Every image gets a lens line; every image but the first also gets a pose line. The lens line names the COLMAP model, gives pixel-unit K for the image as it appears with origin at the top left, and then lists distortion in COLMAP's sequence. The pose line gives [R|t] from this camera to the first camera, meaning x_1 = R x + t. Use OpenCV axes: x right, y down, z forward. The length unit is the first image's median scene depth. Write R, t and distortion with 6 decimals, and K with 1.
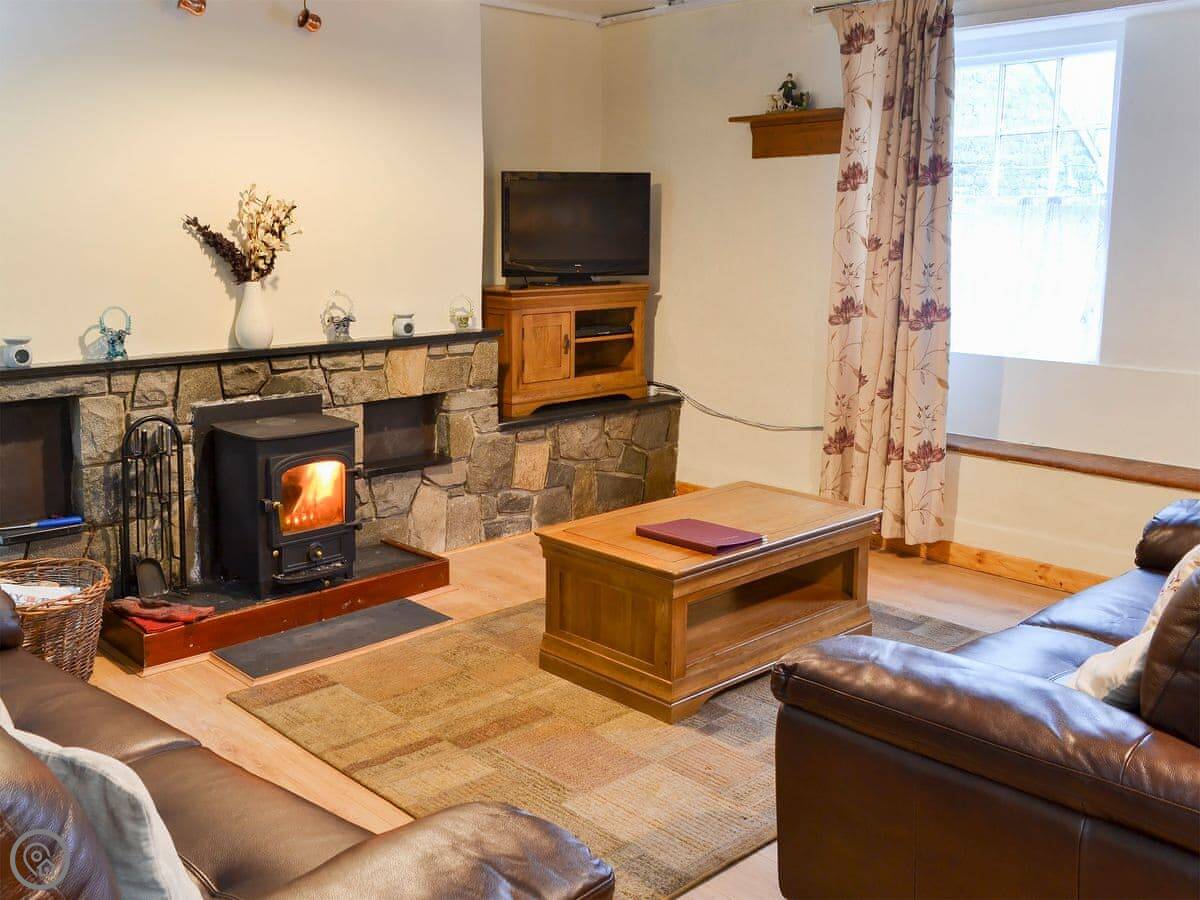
lens RADIAL K [[1132.9, 0, 601.3], [0, 1132.9, 488.1], [0, 0, 1]] dist [0.004816, -0.017626]
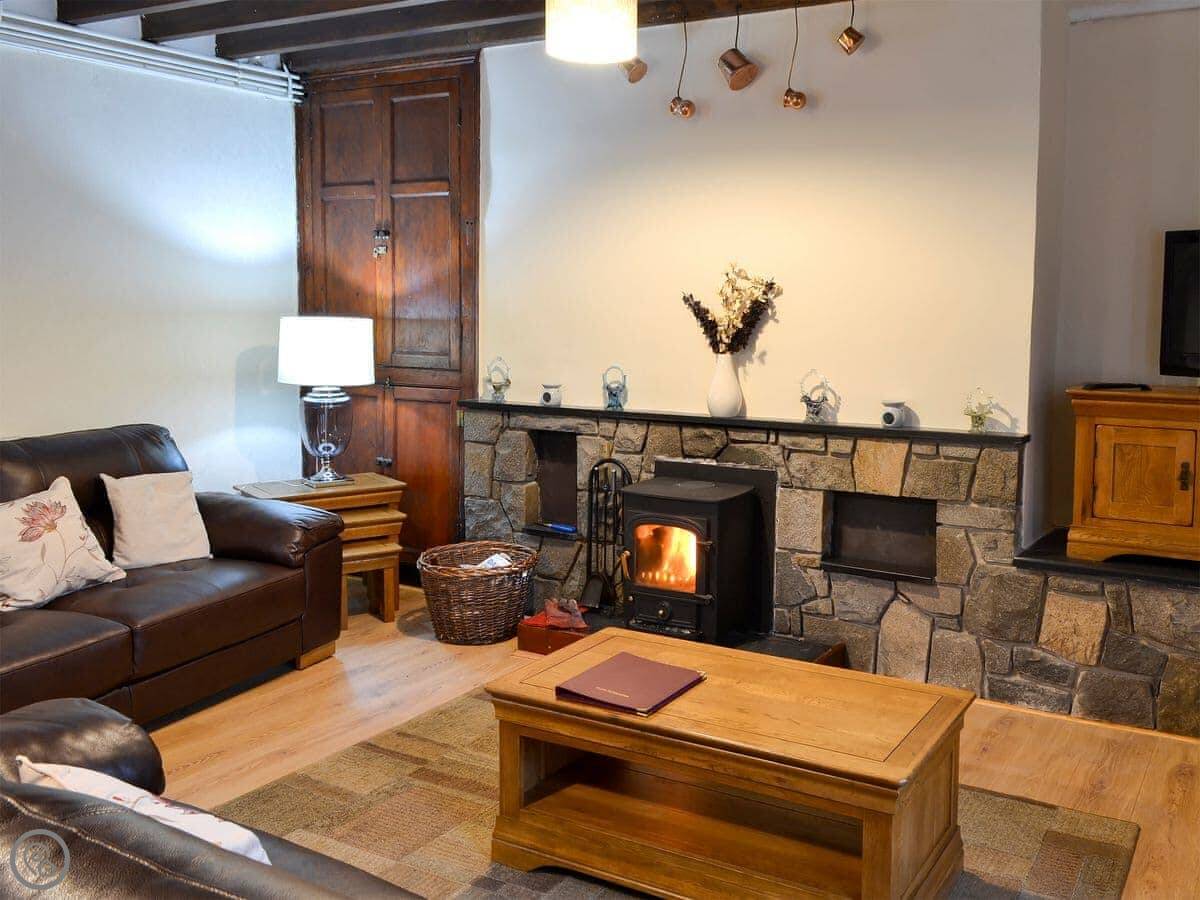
lens RADIAL K [[1132.9, 0, 601.3], [0, 1132.9, 488.1], [0, 0, 1]] dist [0.004816, -0.017626]
pose [[0.258500, 0.158302, -0.952952, 0.651557], [-0.227040, 0.968805, 0.099348, -0.132048], [0.938952, 0.190677, 0.286377, 0.579342]]
